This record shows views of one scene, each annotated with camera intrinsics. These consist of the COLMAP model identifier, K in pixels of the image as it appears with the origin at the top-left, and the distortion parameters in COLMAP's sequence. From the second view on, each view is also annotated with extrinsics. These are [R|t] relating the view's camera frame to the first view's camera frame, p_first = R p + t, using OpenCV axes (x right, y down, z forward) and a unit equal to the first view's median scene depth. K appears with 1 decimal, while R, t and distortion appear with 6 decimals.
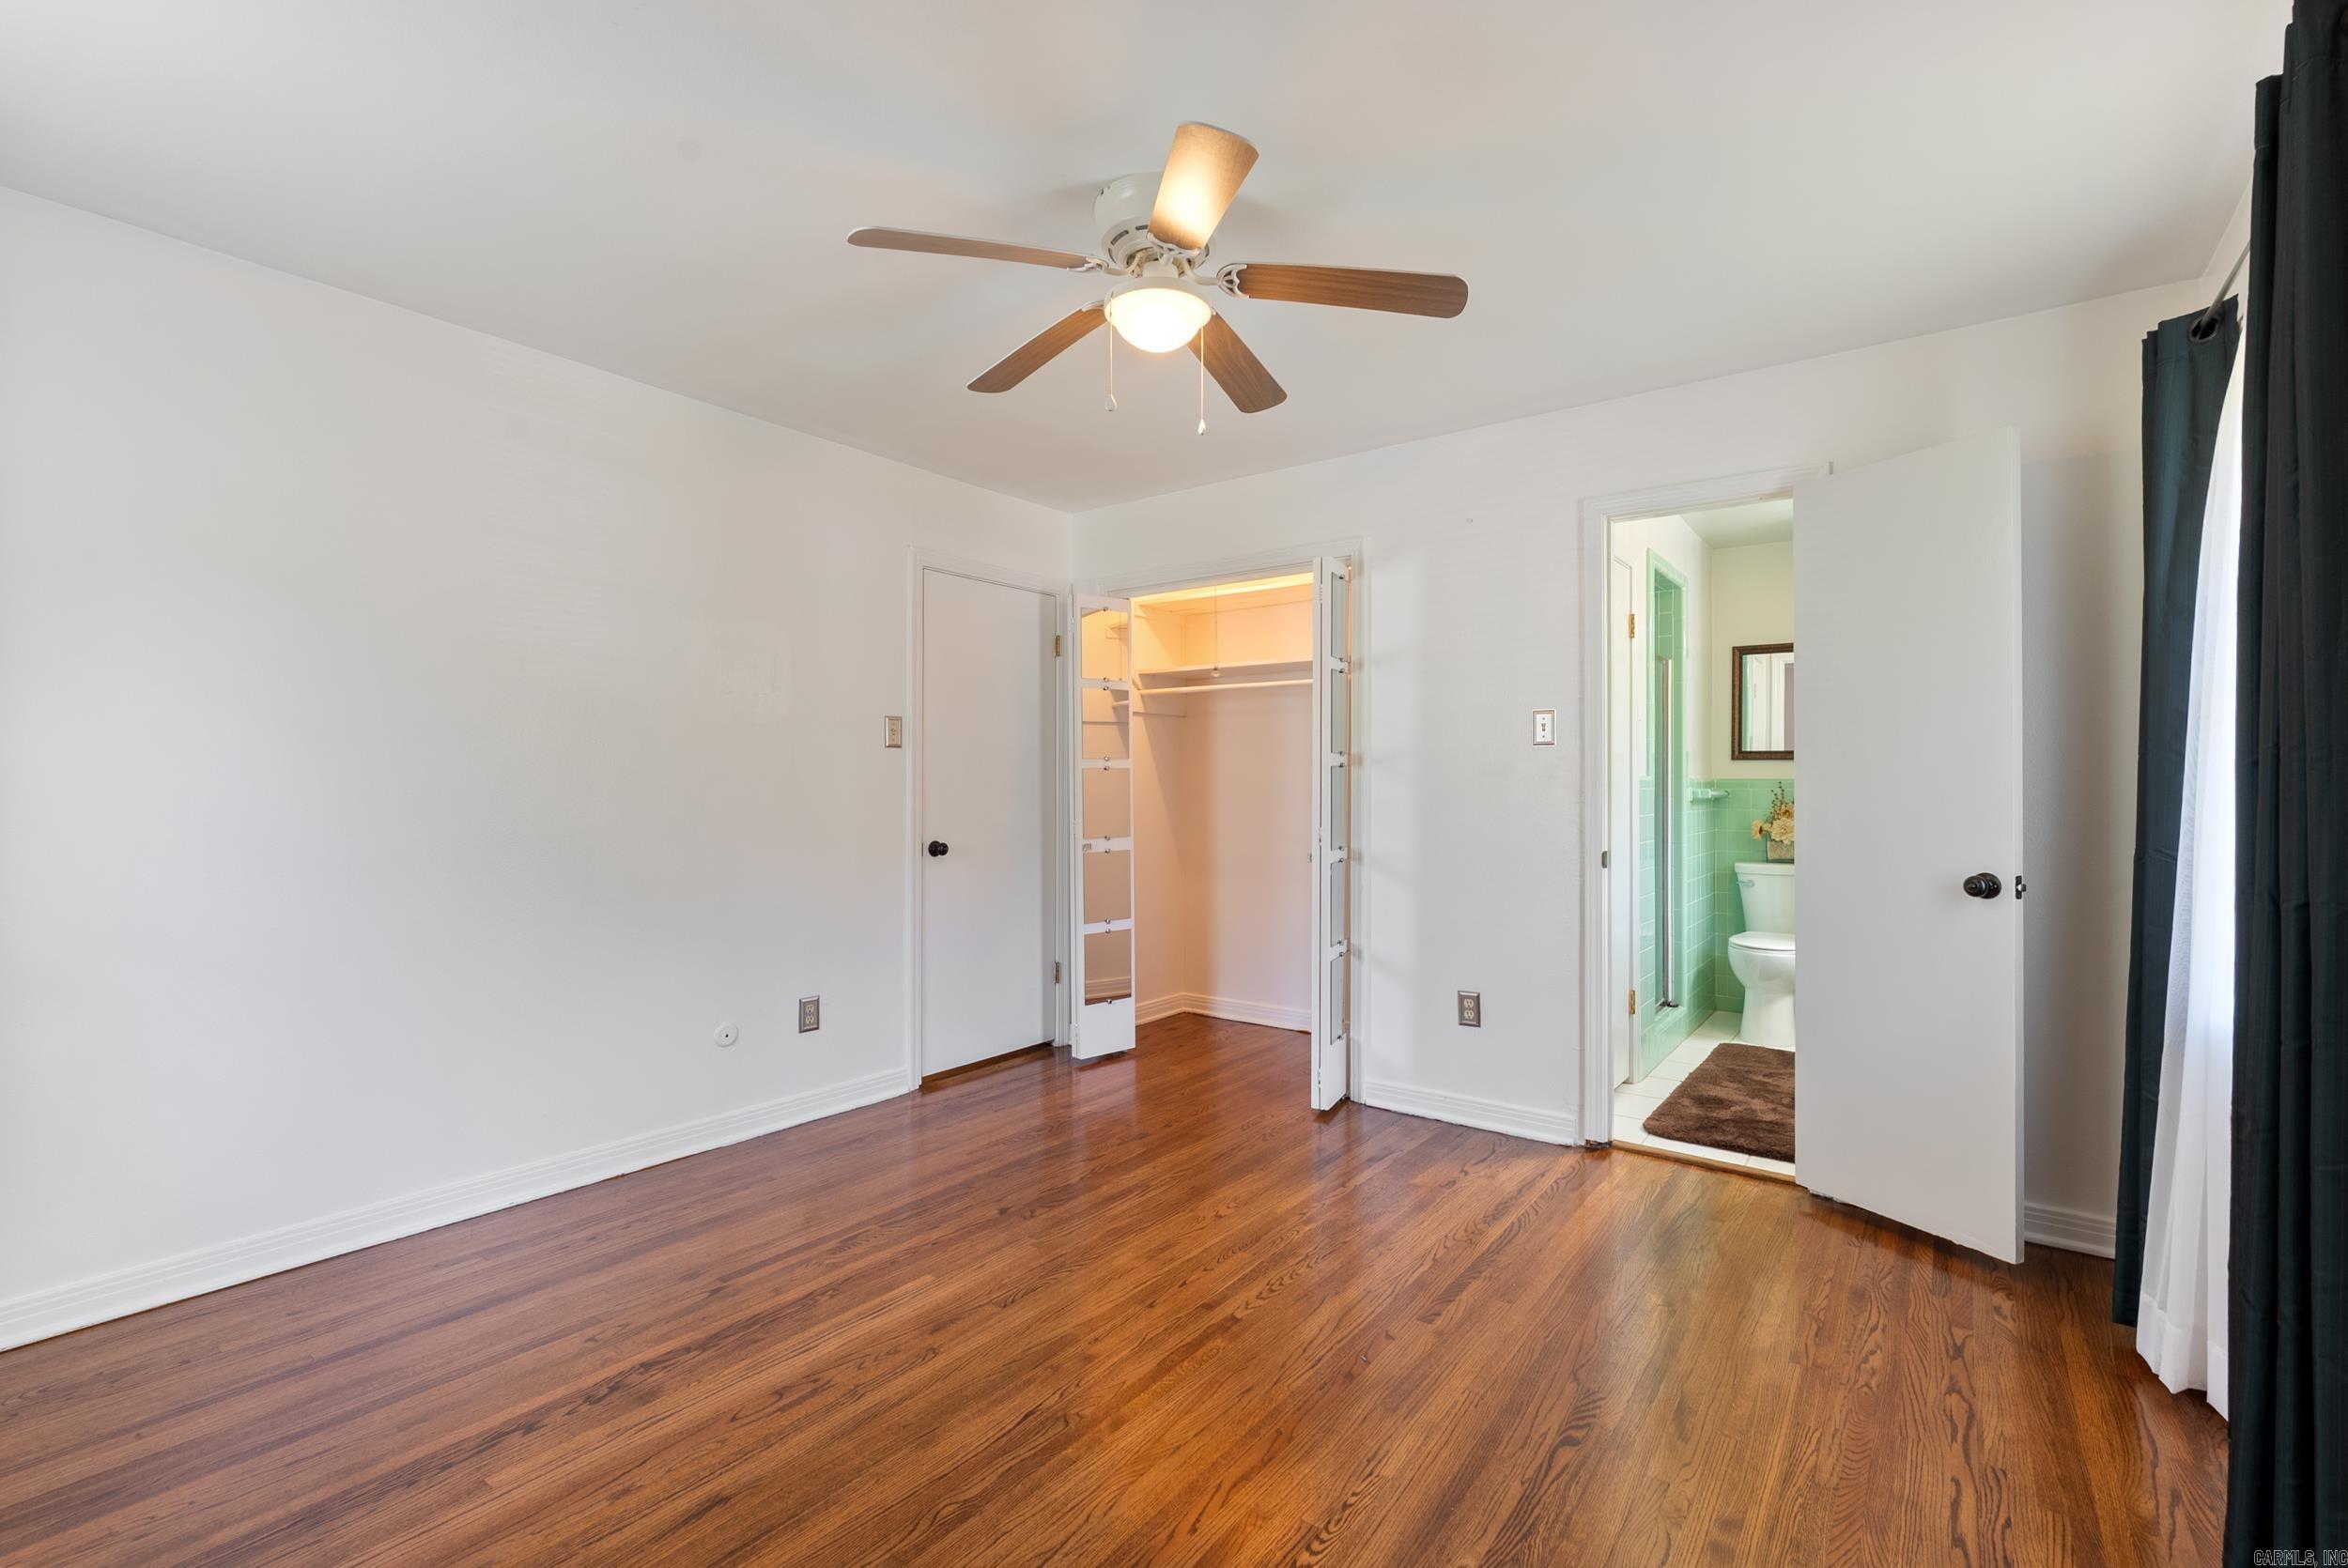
lens RADIAL K [[1032.5, 0, 1175.1], [0, 1032.5, 781.6], [0, 0, 1]] dist [-0.005424, 0.000116]
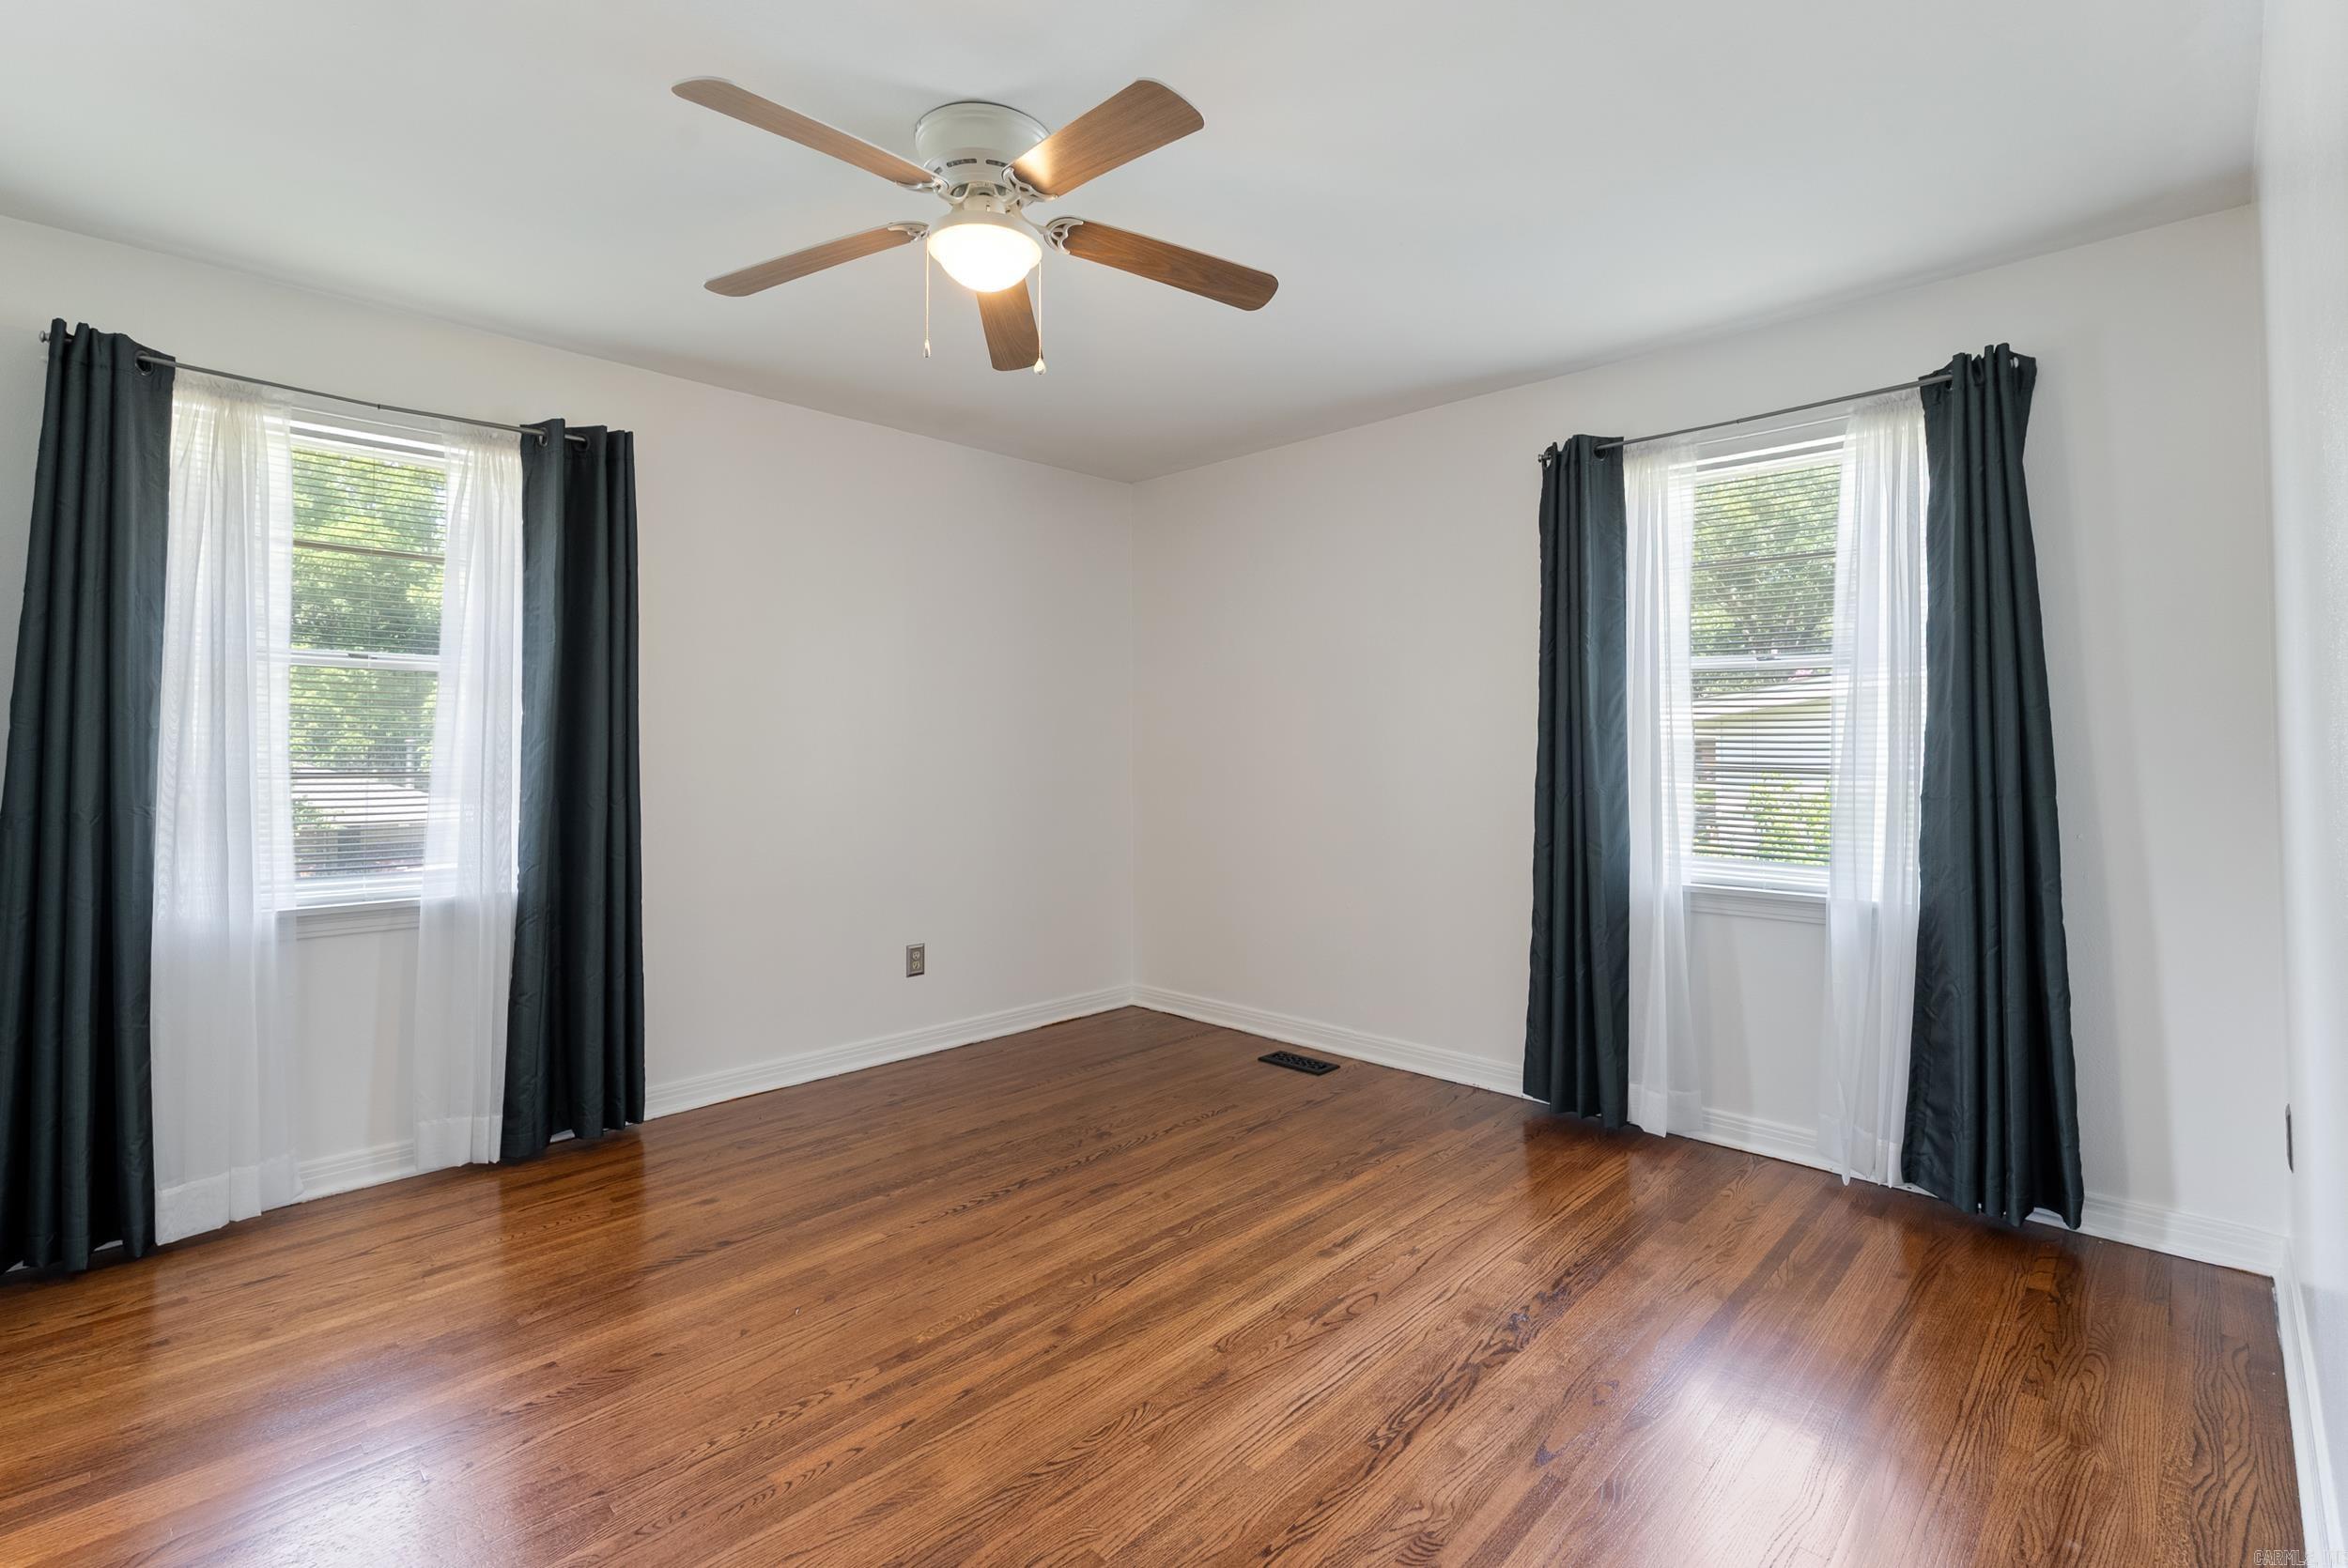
lens RADIAL K [[1032.5, 0, 1175.1], [0, 1032.5, 781.6], [0, 0, 1]] dist [-0.005424, 0.000116]
pose [[-0.990878, -0.005679, 0.134645, -0.297444], [-0.002040, 0.999629, 0.027150, 0.007151], [-0.134750, 0.026628, -0.990522, 1.800908]]
